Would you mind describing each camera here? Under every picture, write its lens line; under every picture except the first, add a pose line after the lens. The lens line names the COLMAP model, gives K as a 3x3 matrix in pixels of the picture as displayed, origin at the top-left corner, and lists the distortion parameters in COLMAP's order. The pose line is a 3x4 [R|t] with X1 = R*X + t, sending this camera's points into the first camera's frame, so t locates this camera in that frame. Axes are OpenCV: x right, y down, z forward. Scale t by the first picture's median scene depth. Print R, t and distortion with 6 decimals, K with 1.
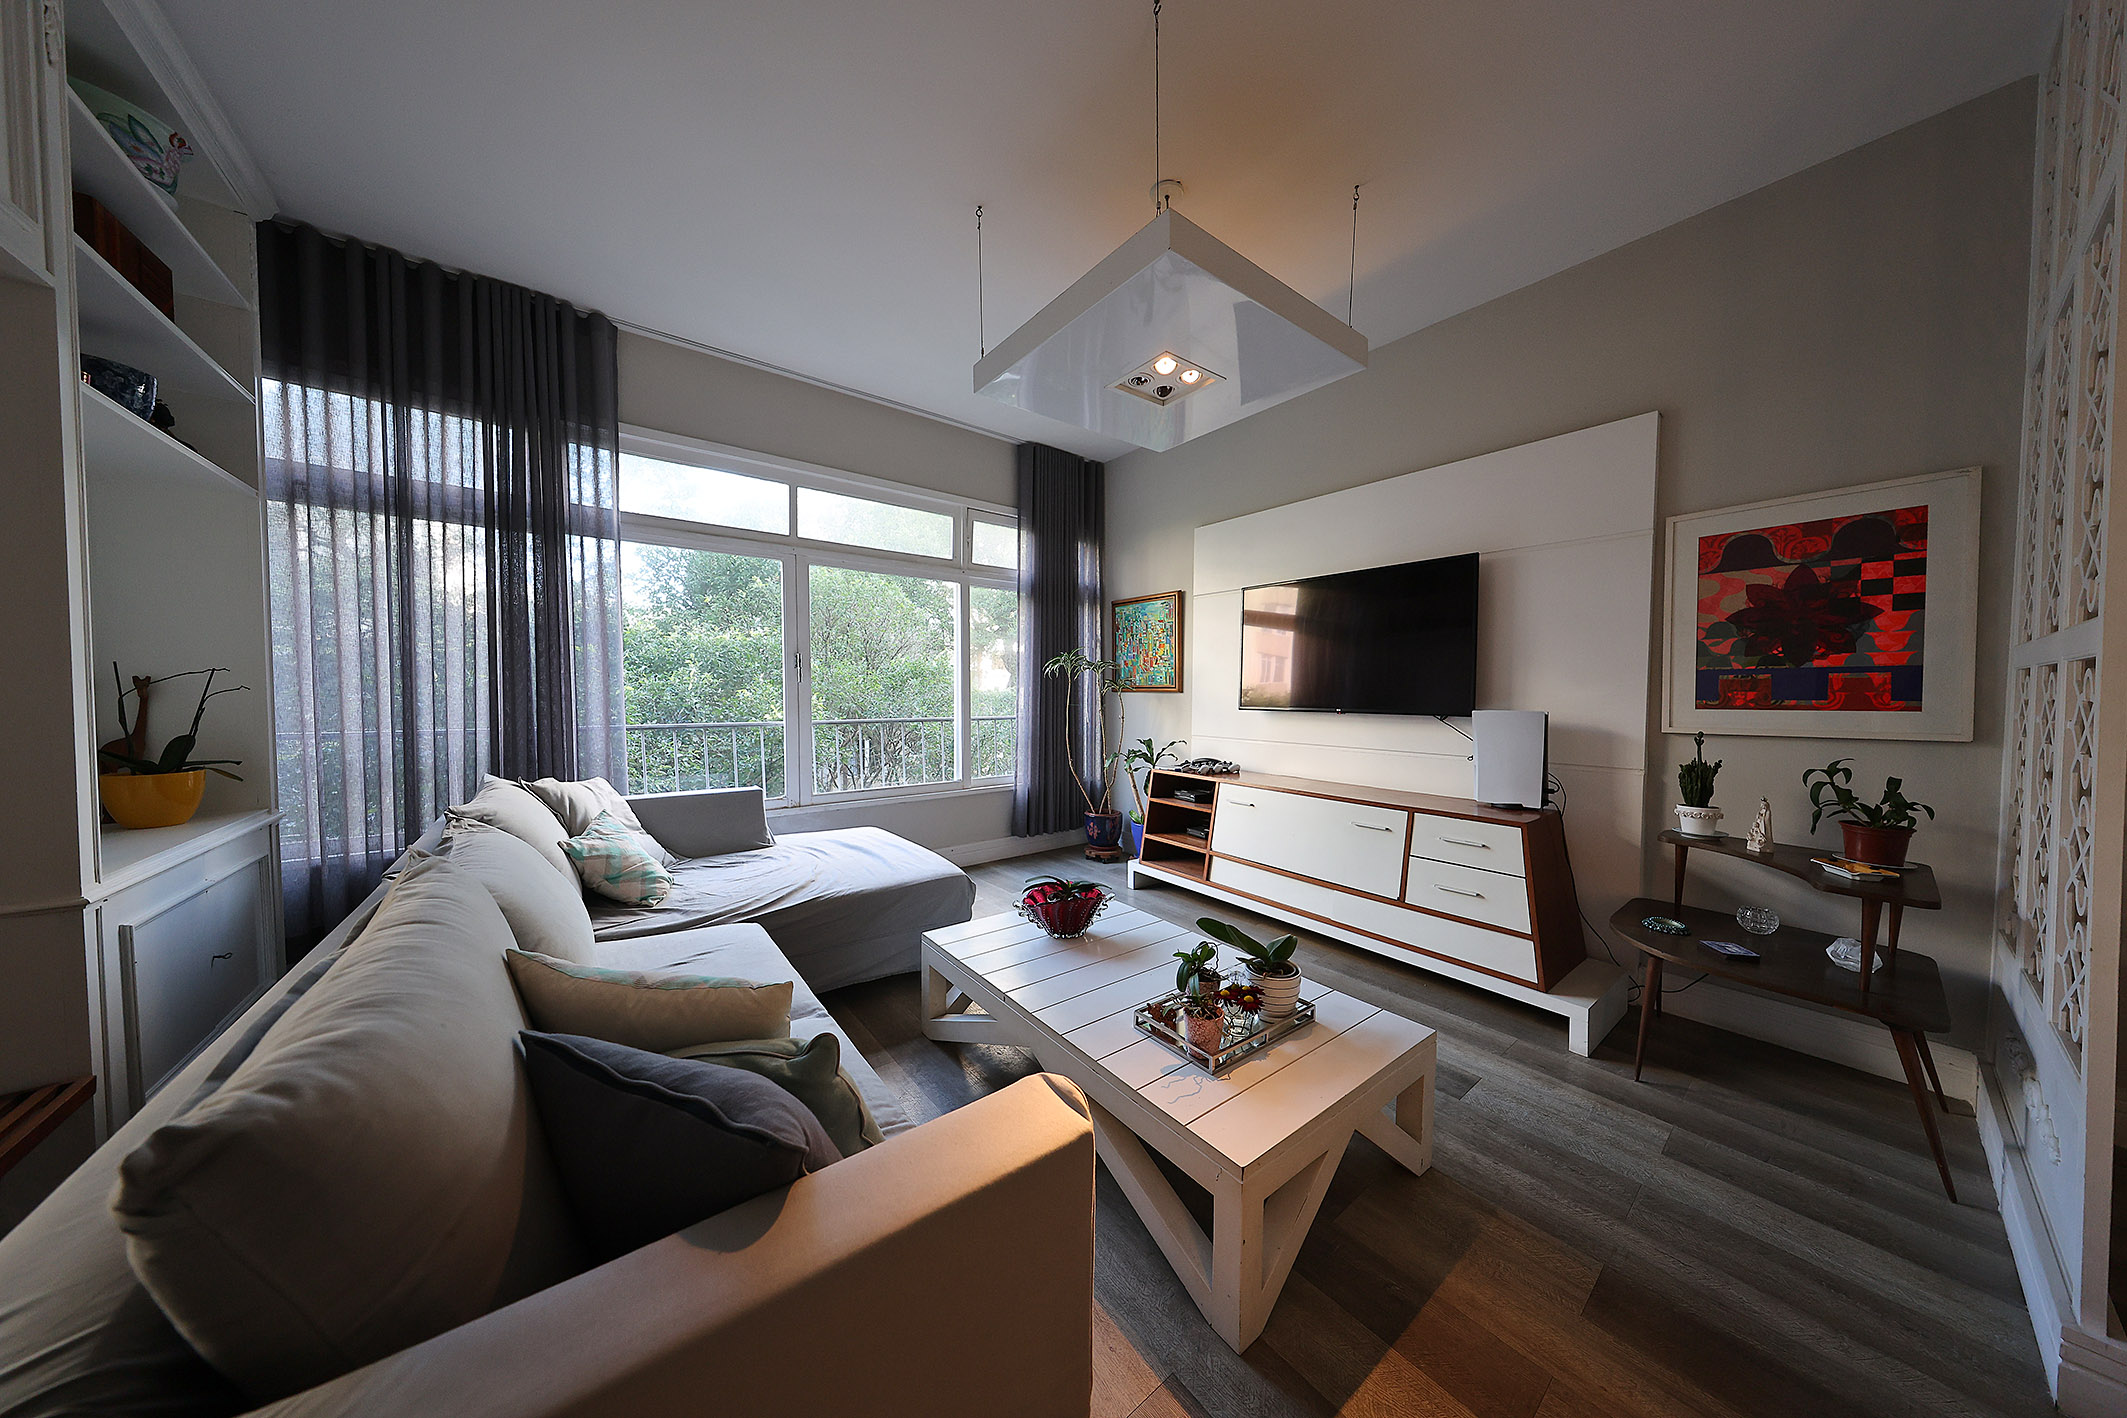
lens RADIAL K [[631.6, 0, 1076.6], [0, 631.6, 714.7], [0, 0, 1]] dist [0.002034, -0.000470]
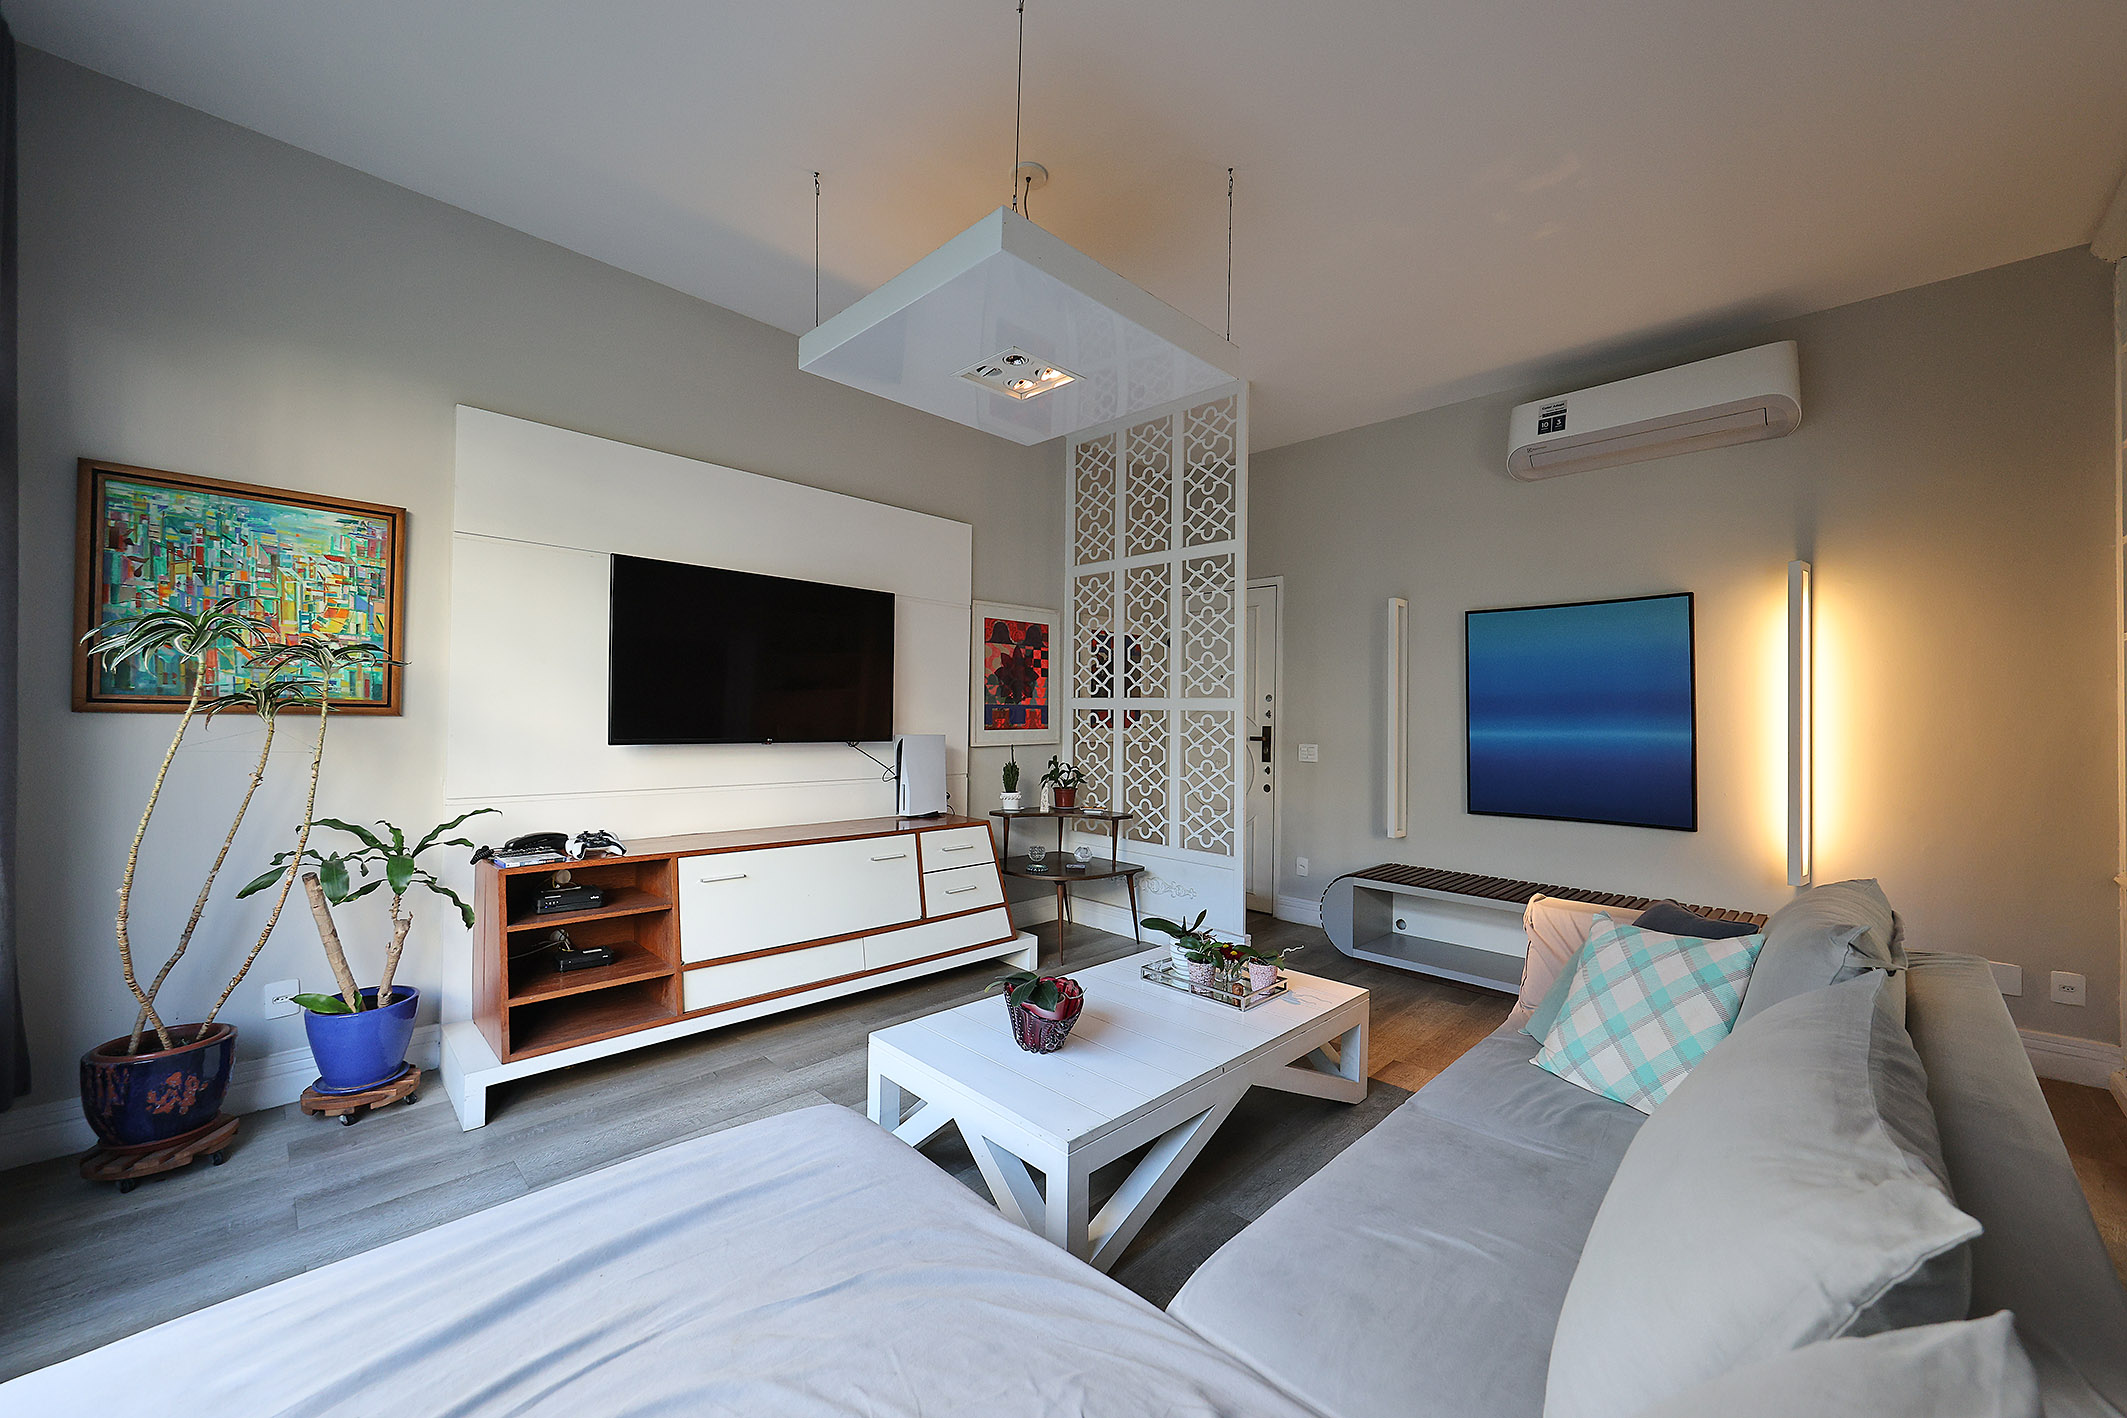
lens RADIAL K [[793.7, 0, 1065.2], [0, 793.7, 713.3], [0, 0, 1]] dist [-0.002183, -0.000297]
pose [[-0.116067, -0.001876, 0.993240, -0.834597], [0.020677, 0.999777, 0.004305, -0.048161], [-0.993026, 0.021037, -0.116002, 0.922783]]
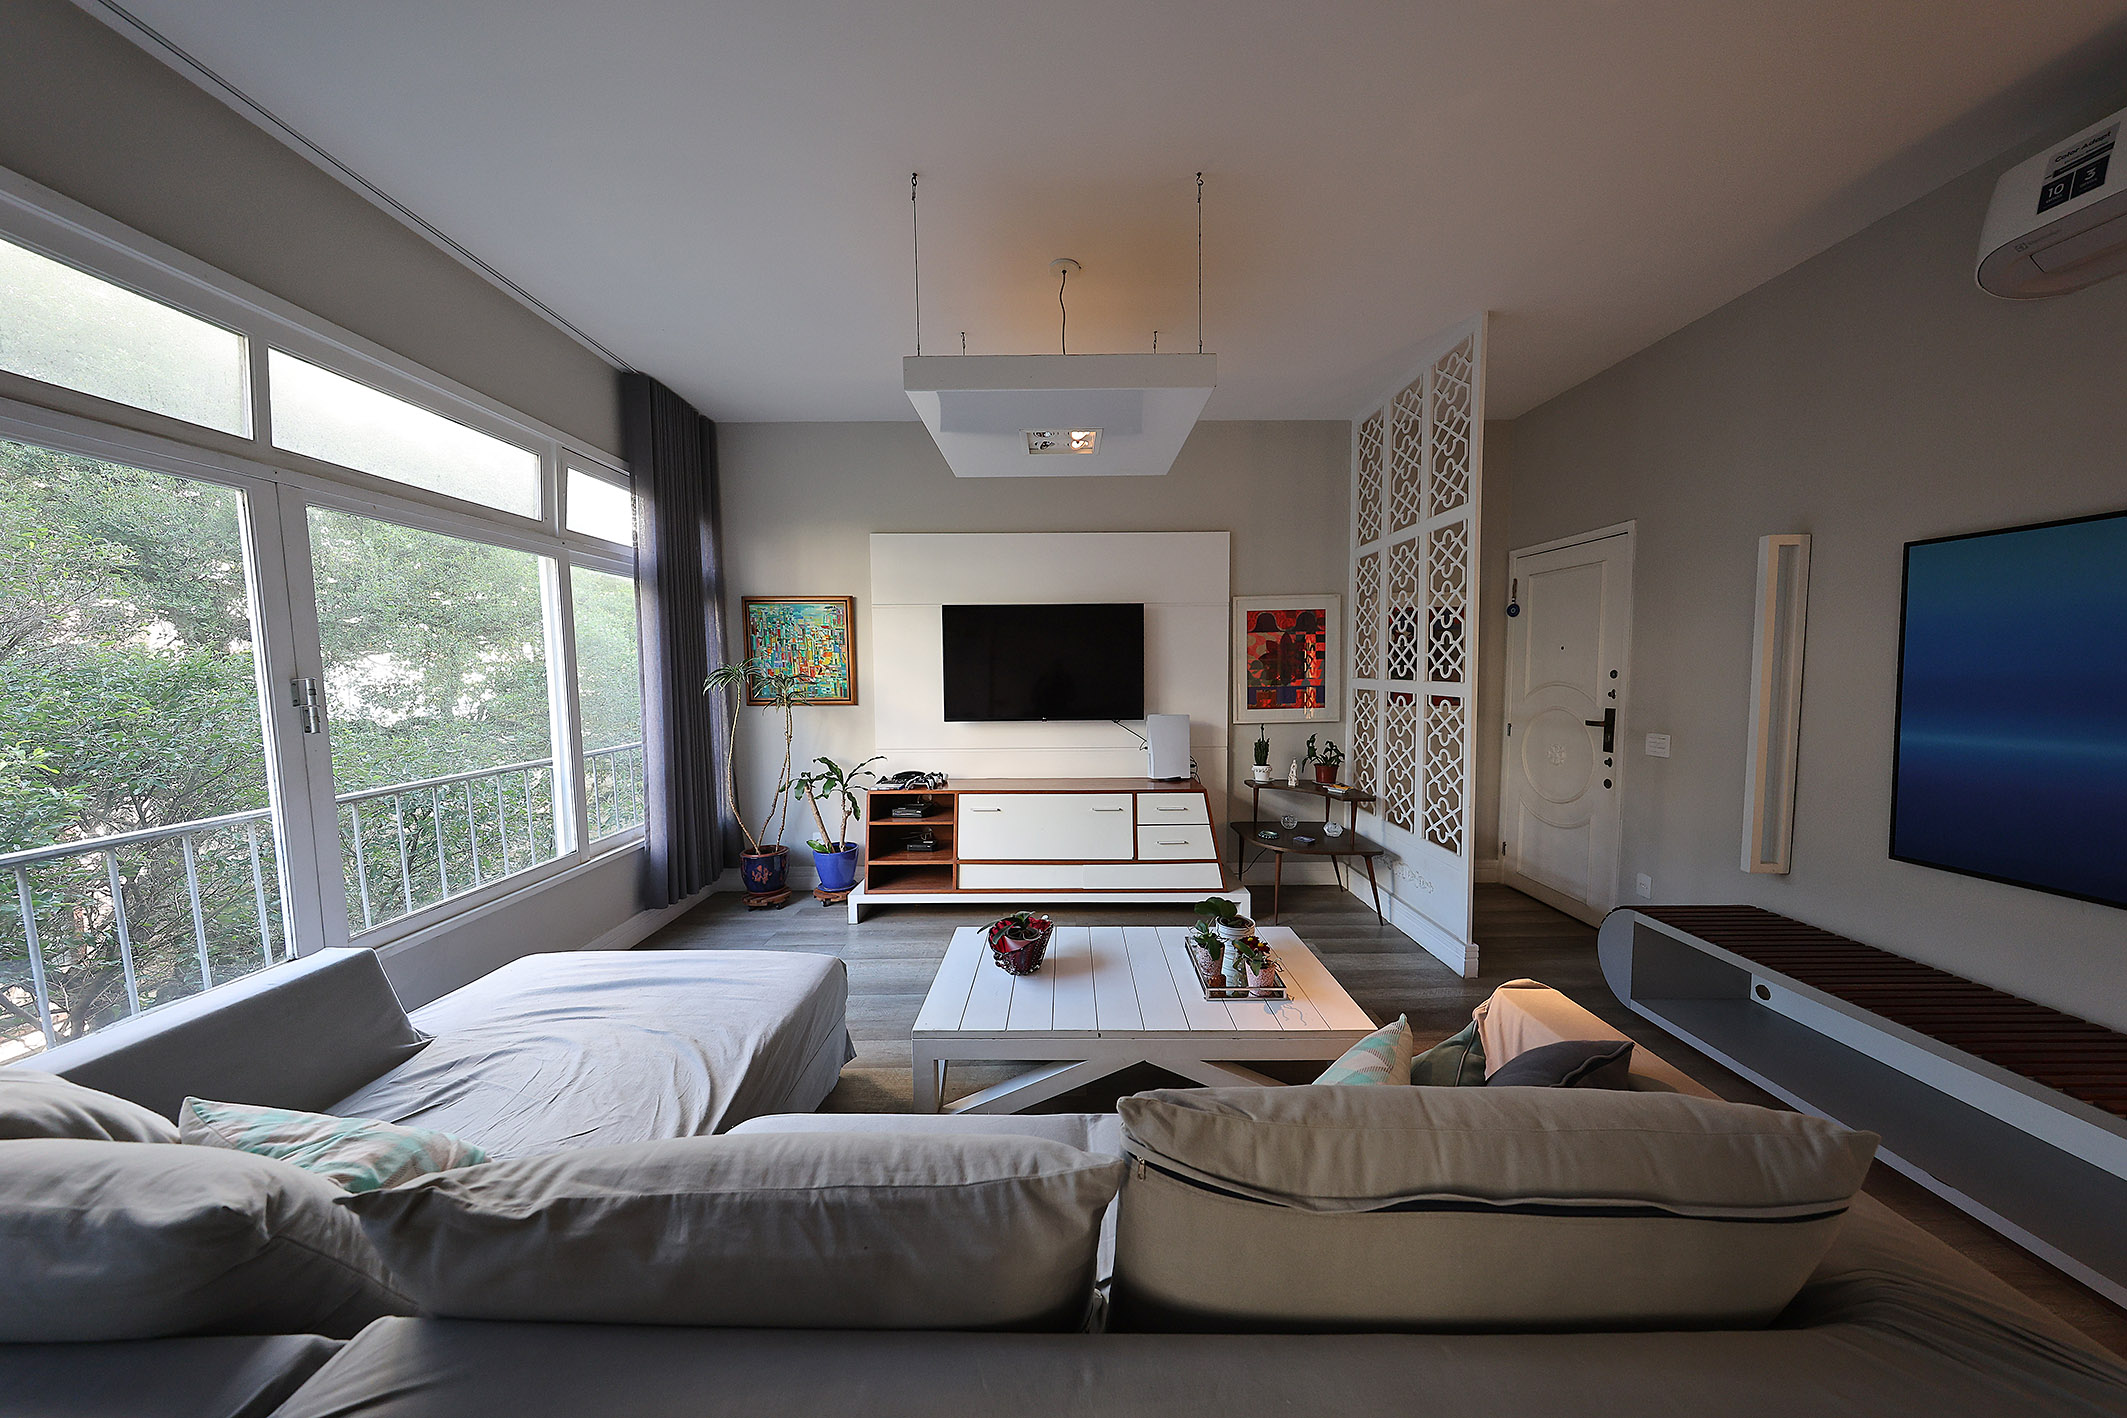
lens RADIAL K [[648.9, 0, 1064.4], [0, 648.9, 711.6], [0, 0, 1]] dist [0.000456, -0.000313]
pose [[0.618971, -0.062424, 0.782929, -0.660179], [0.040282, 0.998048, 0.047730, -0.097460], [-0.784380, 0.001994, 0.620277, 0.256667]]
